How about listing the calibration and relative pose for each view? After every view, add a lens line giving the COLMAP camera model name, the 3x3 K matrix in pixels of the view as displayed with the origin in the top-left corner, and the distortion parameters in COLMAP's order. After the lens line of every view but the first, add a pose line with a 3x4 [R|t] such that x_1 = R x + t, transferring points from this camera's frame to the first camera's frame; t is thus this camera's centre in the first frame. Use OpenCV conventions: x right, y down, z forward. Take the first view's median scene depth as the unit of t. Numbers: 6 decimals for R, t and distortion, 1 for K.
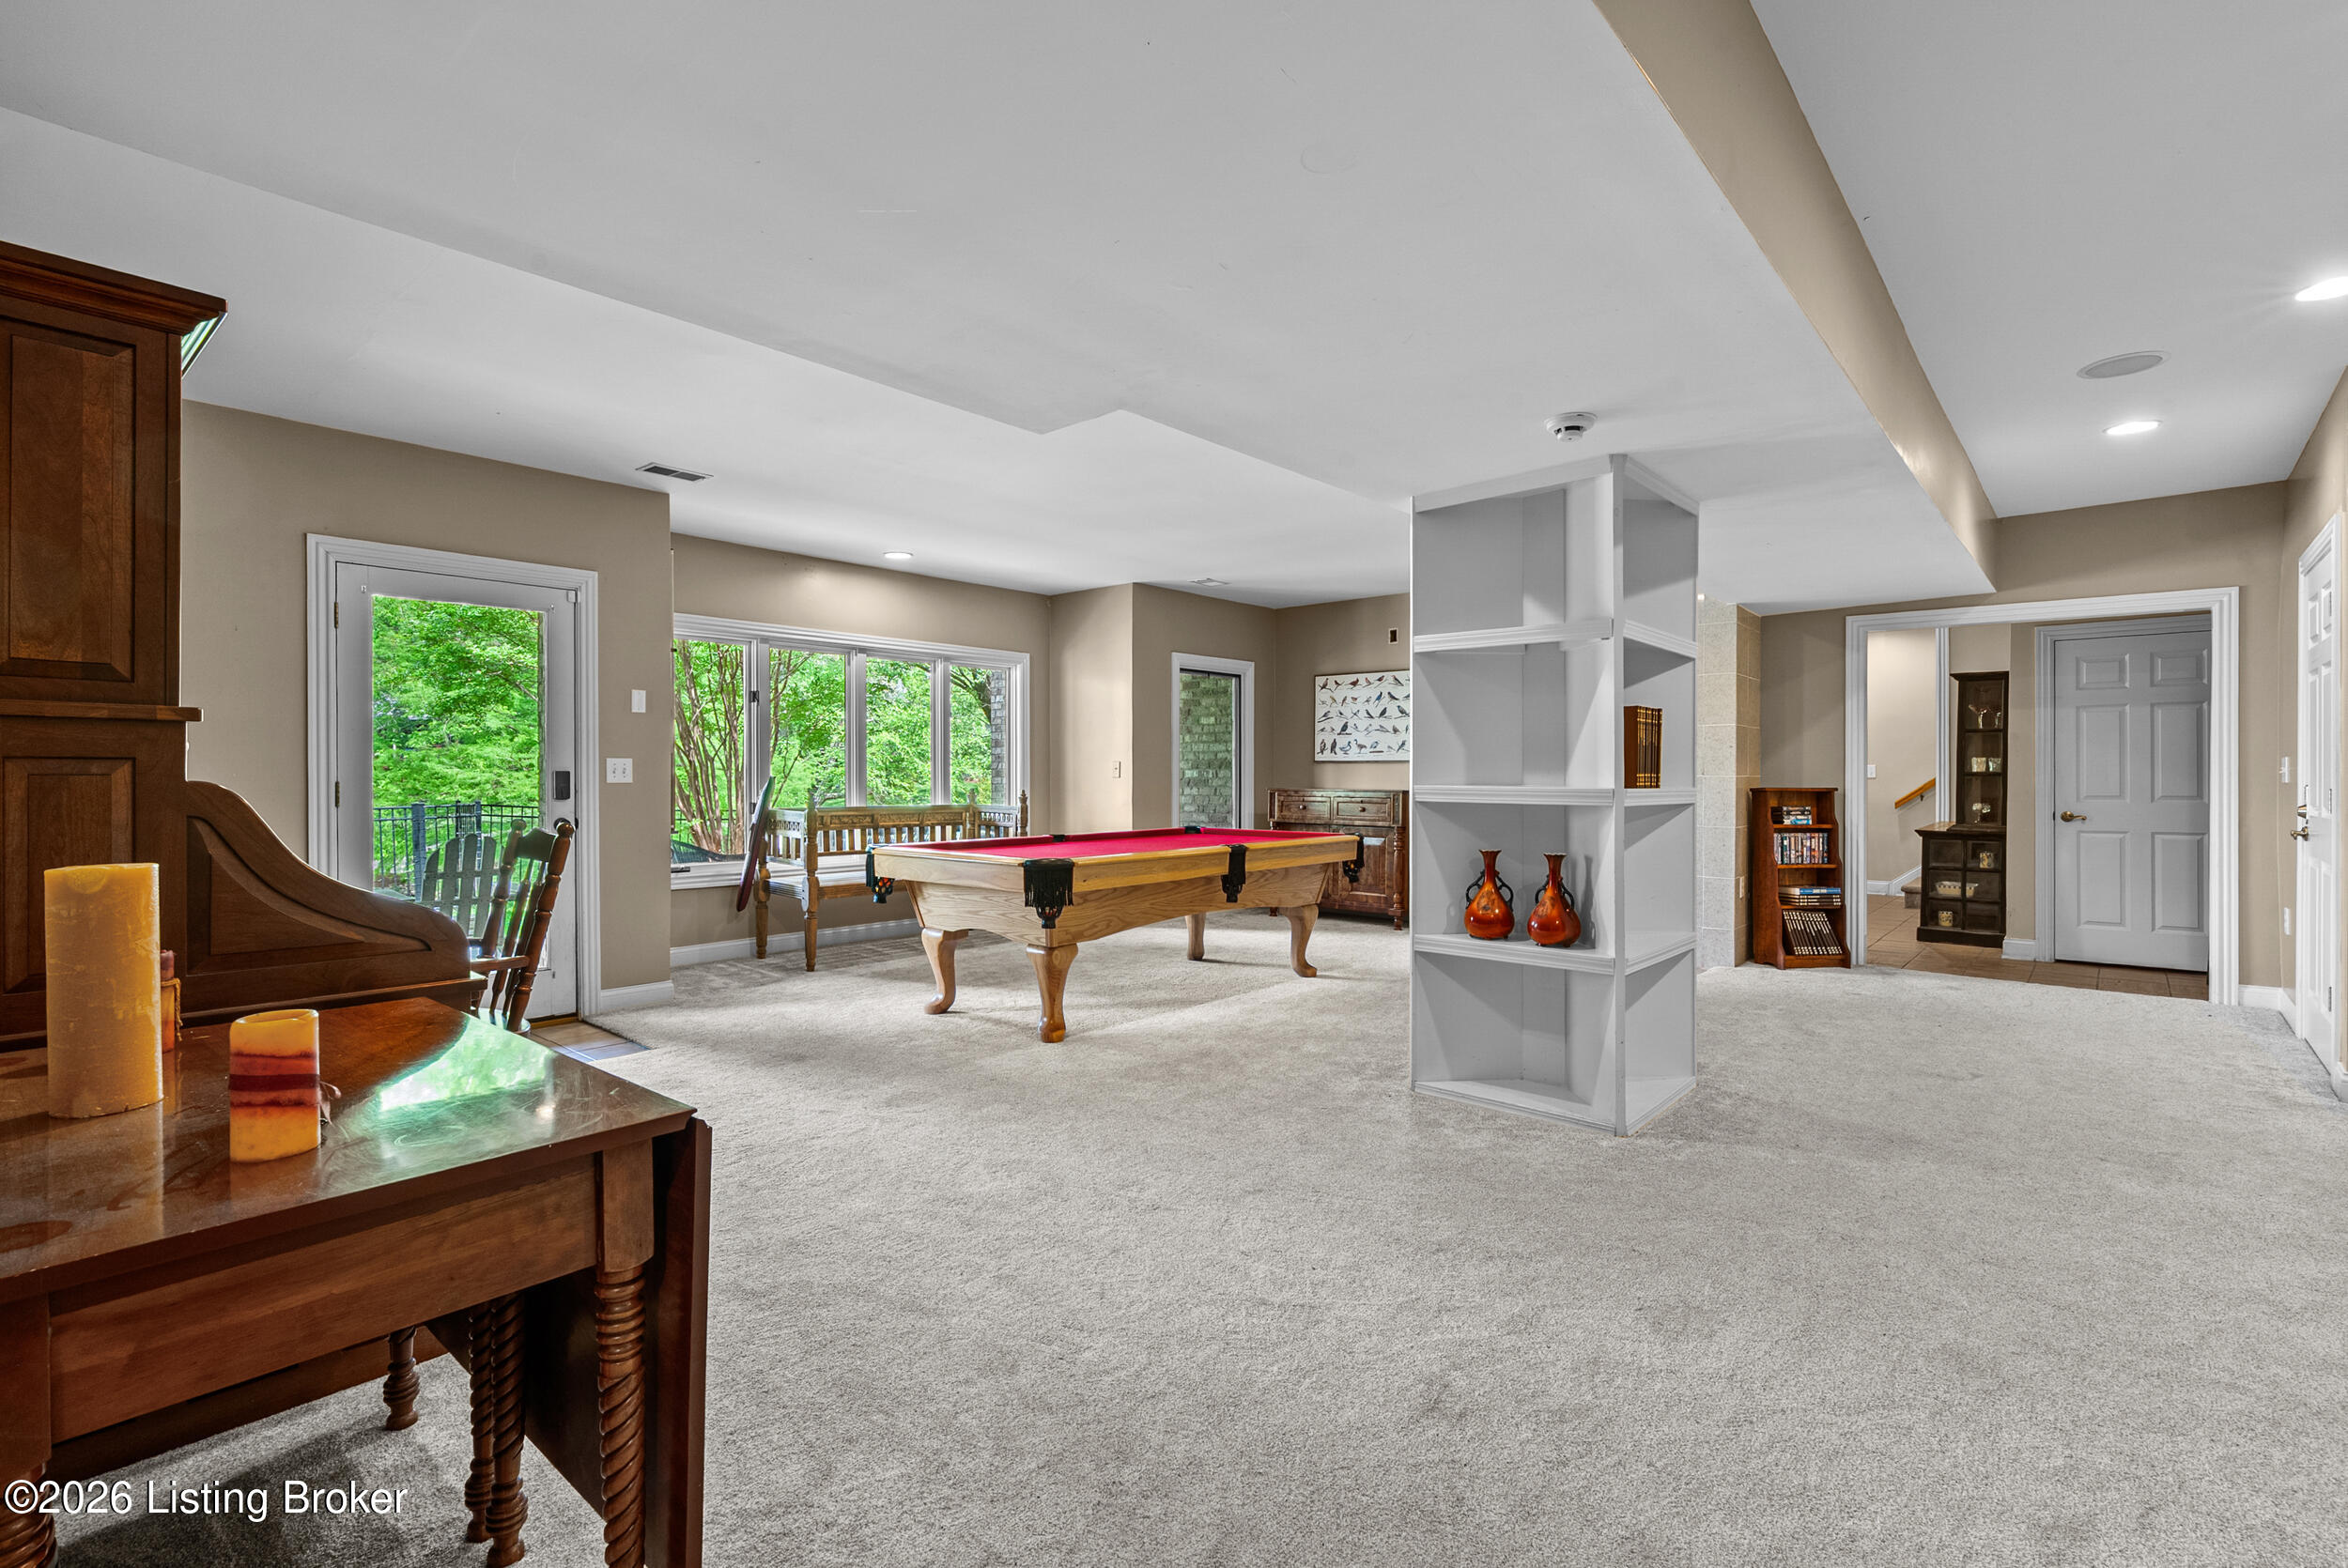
lens RADIAL K [[1067.7, 0, 1182.9], [0, 1067.7, 779.8], [0, 0, 1]] dist [-0.006515, 0.003010]
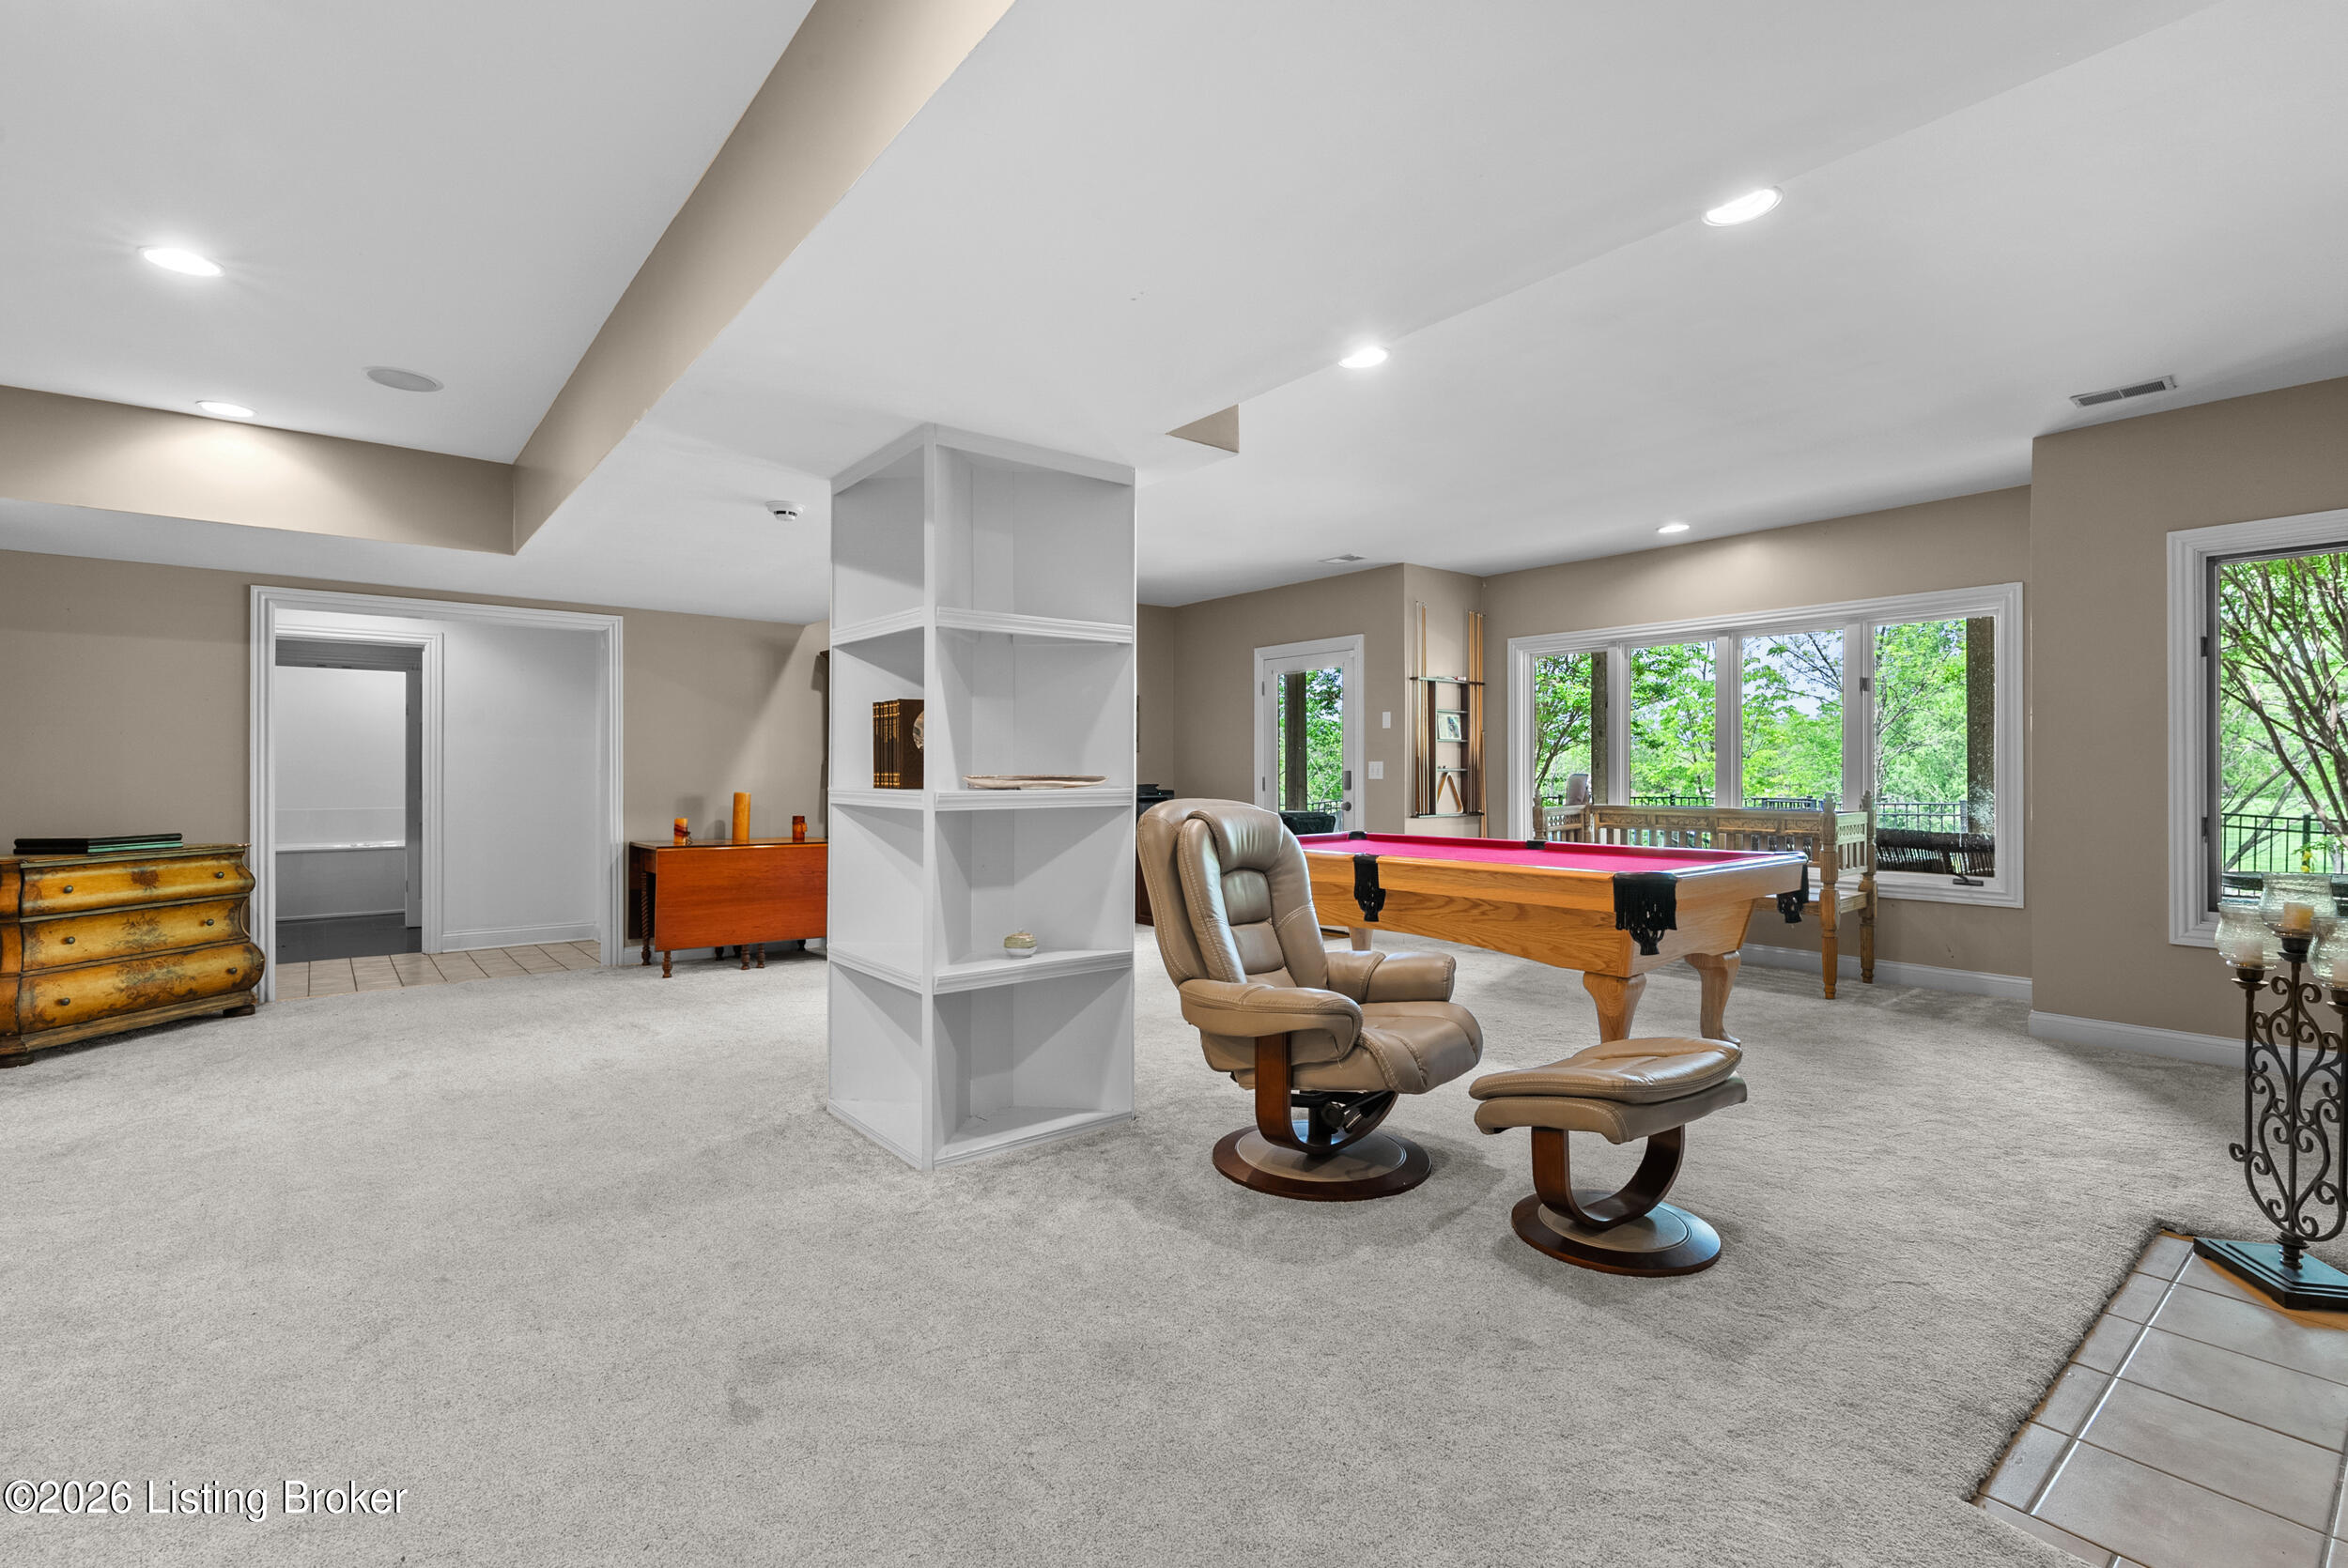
lens RADIAL K [[1067.7, 0, 1178.1], [0, 1067.7, 777.0], [0, 0, 1]] dist [-0.006515, 0.003010]
pose [[-0.164302, 0.003490, -0.986404, 0.738616], [-0.000335, 0.999993, 0.003594, -0.003892], [0.986410, 0.000921, -0.164300, 0.791152]]
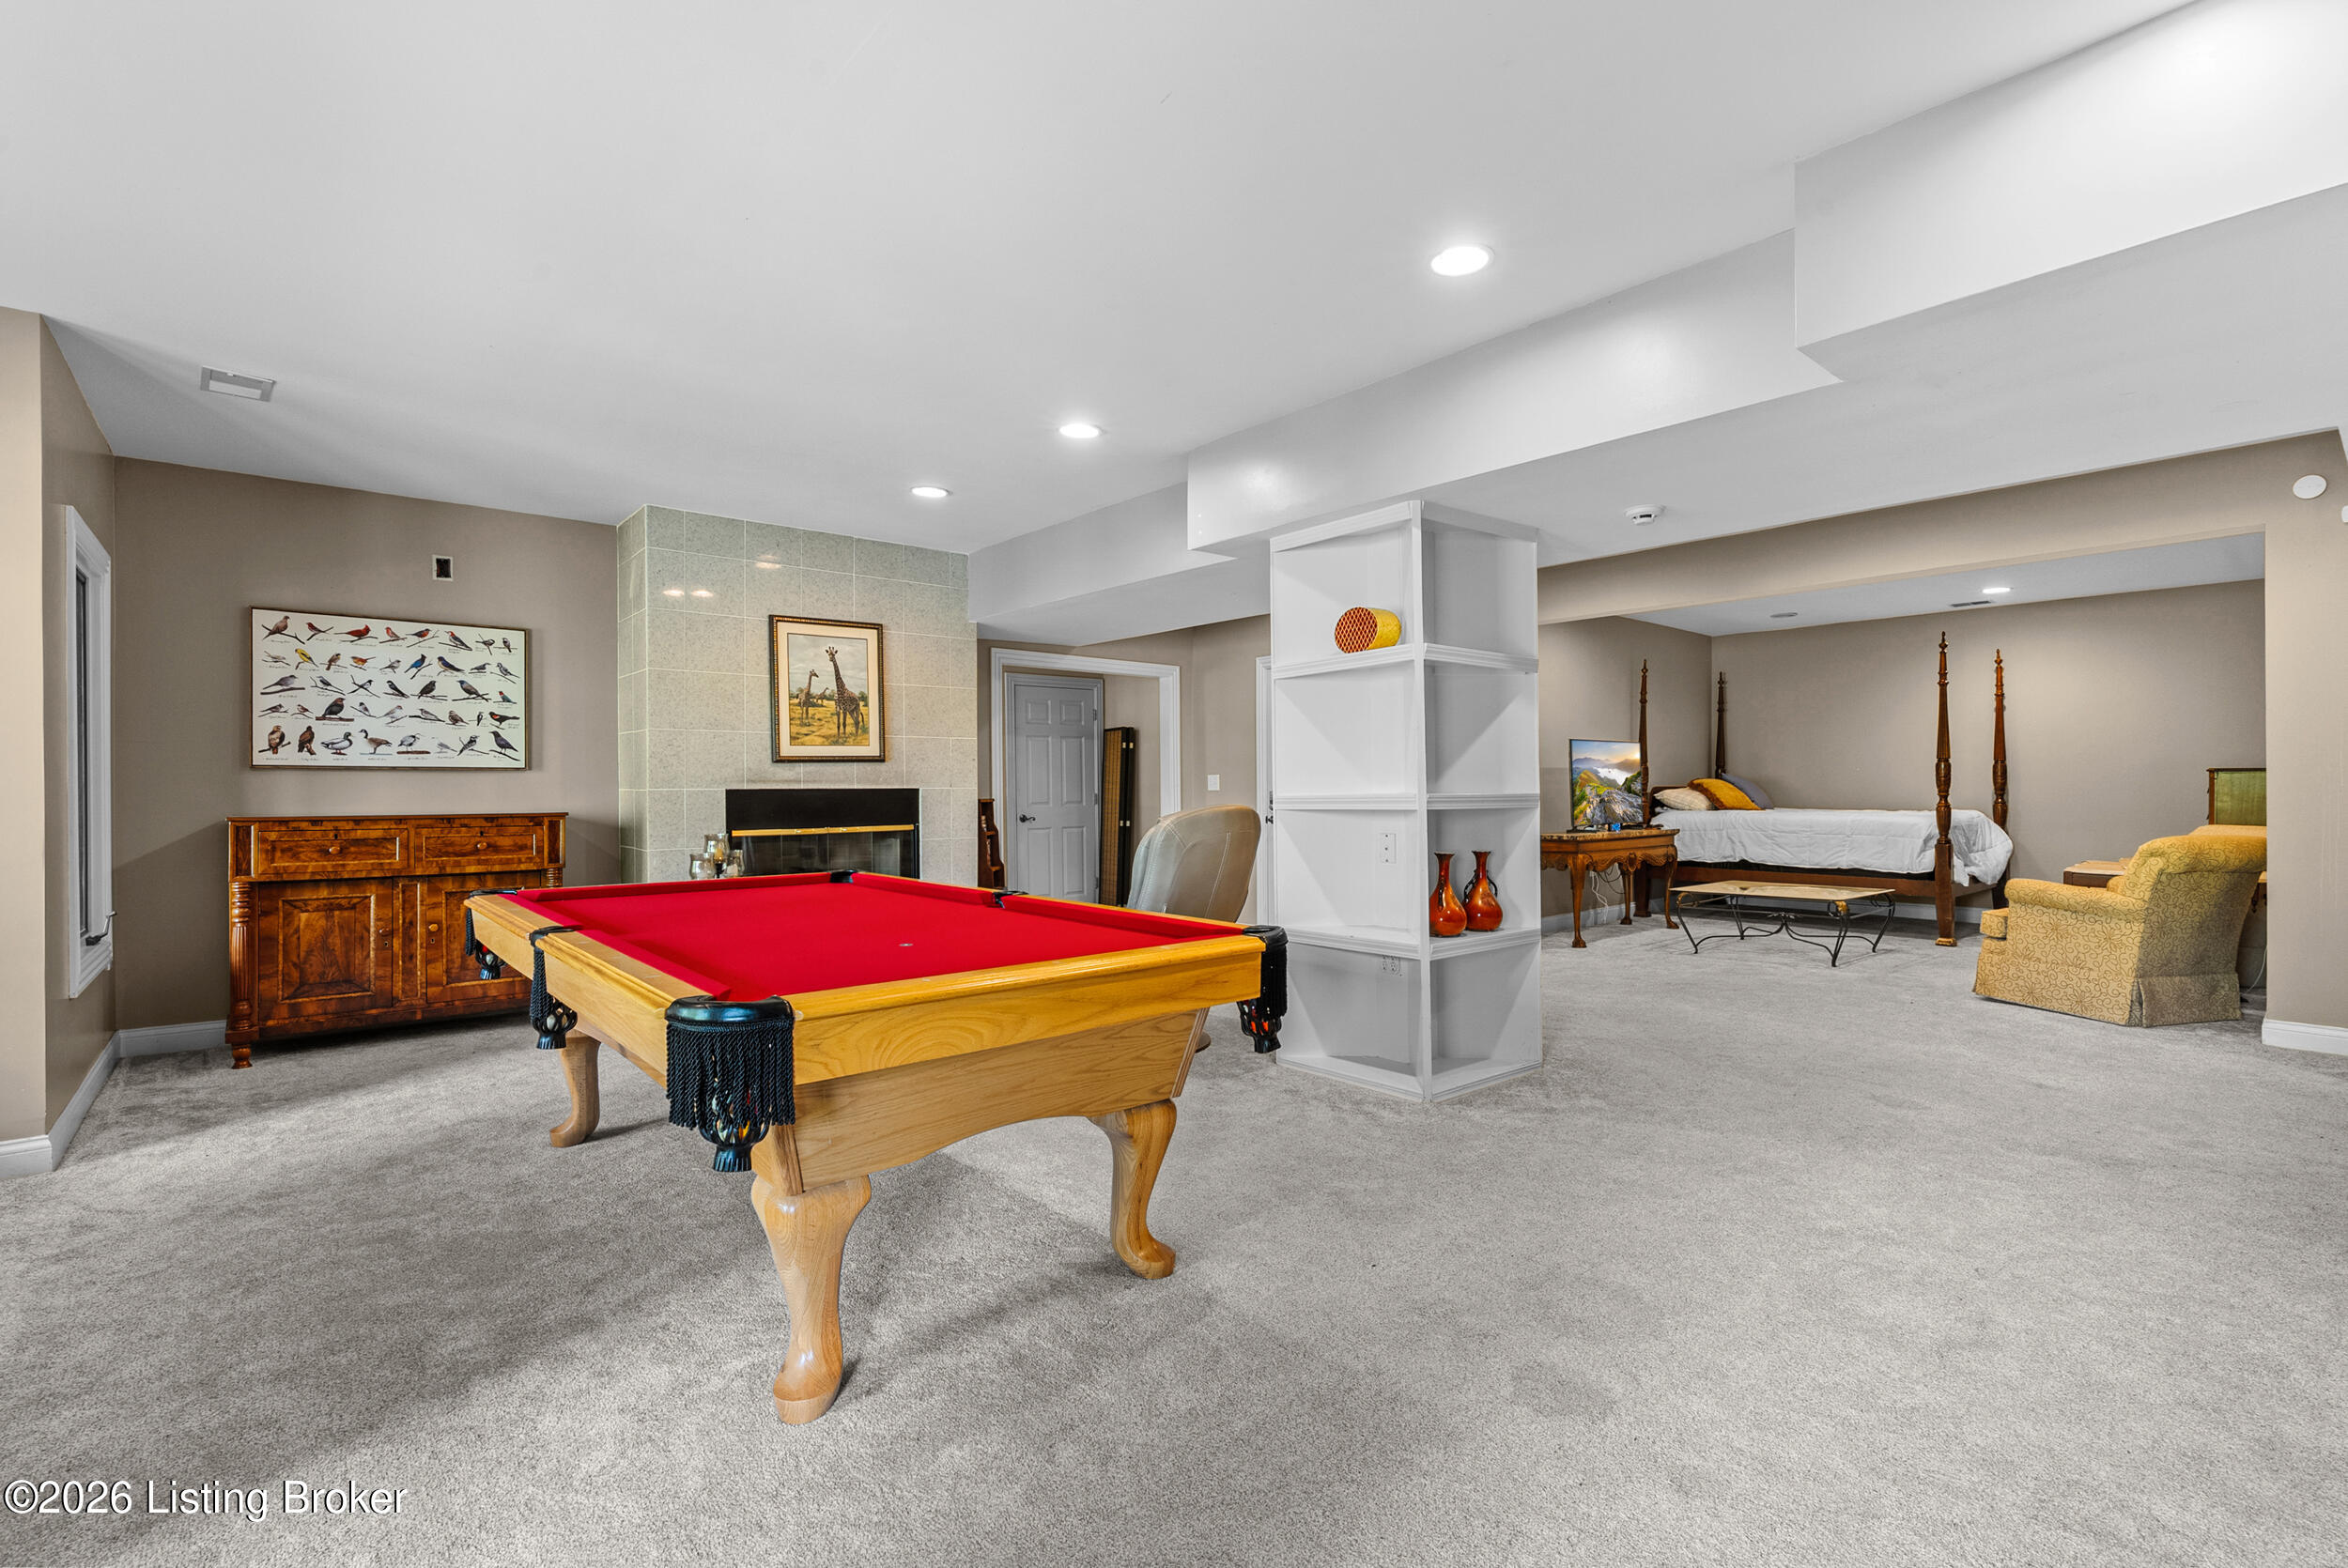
lens RADIAL K [[1067.7, 0, 1151.5], [0, 1067.7, 786.3], [0, 0, 1]] dist [-0.006515, 0.003010]
pose [[0.145113, -0.000918, 0.989415, -0.463589], [0.010805, 0.999941, -0.000657, -0.002598], [-0.989356, 0.010786, 0.145114, 0.643522]]
